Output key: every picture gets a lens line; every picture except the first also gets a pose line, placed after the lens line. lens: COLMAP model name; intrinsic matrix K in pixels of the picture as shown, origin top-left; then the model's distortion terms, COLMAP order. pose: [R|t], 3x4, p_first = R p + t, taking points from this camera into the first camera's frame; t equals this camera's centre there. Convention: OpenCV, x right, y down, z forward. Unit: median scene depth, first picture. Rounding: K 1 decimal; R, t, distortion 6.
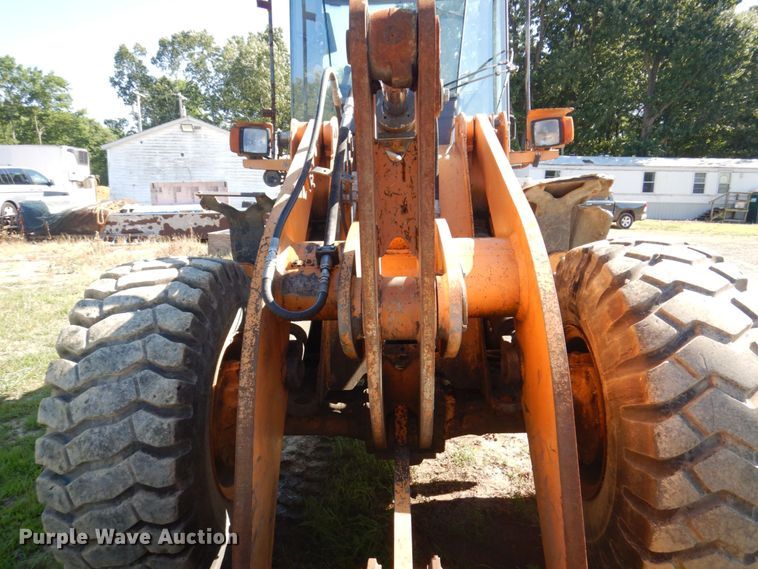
lens RADIAL K [[541.6, 0, 374.2], [0, 541.6, 281.1], [0, 0, 1]] dist [0.012349, -0.002819]
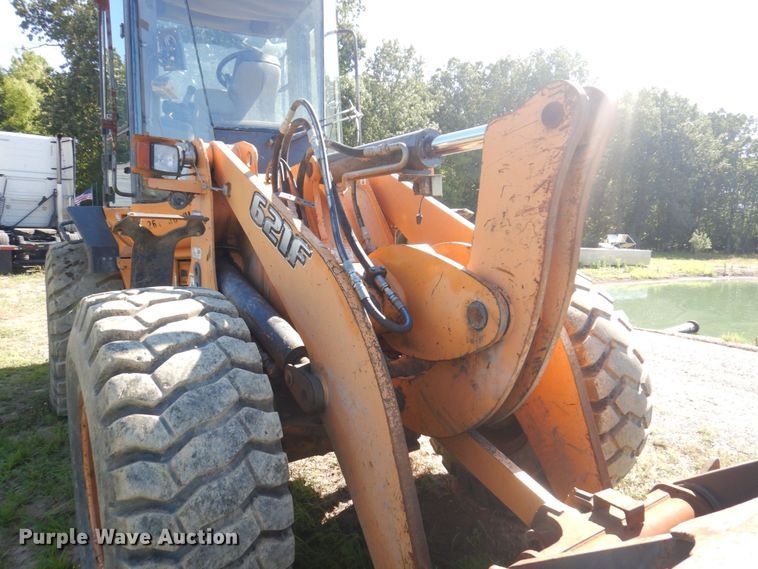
lens RADIAL K [[538.9, 0, 372.6], [0, 538.9, 282.2], [0, 0, 1]] dist [0.014811, -0.000856]
pose [[0.805526, -0.045986, 0.590773, -0.628846], [0.074530, 0.996929, -0.024022, -0.007074], [-0.587854, 0.063381, 0.806480, 0.104784]]
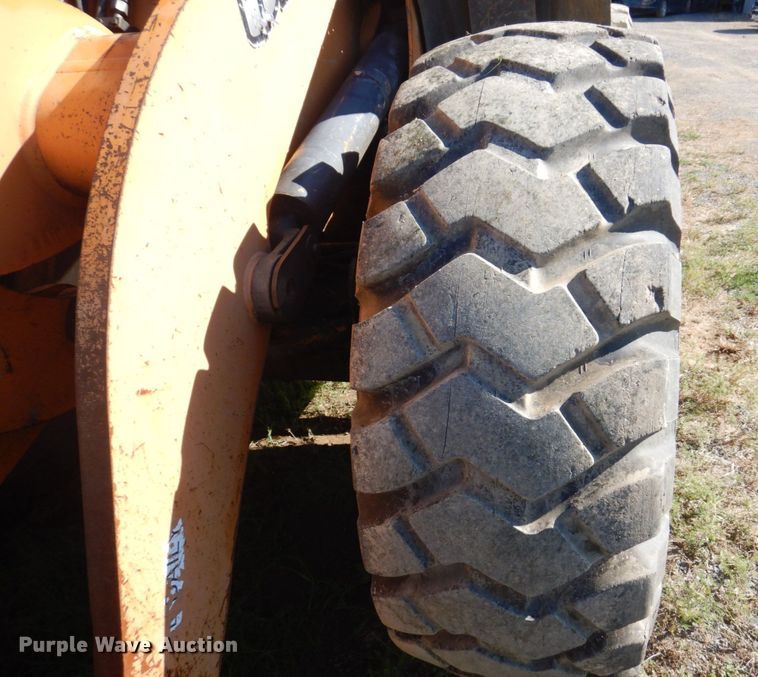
lens RADIAL K [[702.2, 0, 381.0], [0, 702.2, 339.5], [0, 0, 1]] dist [0.001819, 0.000000]
pose [[0.985553, 0.044832, -0.163328, 0.482760], [0.010123, 0.947014, 0.321032, -0.014850], [0.169067, -0.318047, 0.932879, 0.326237]]
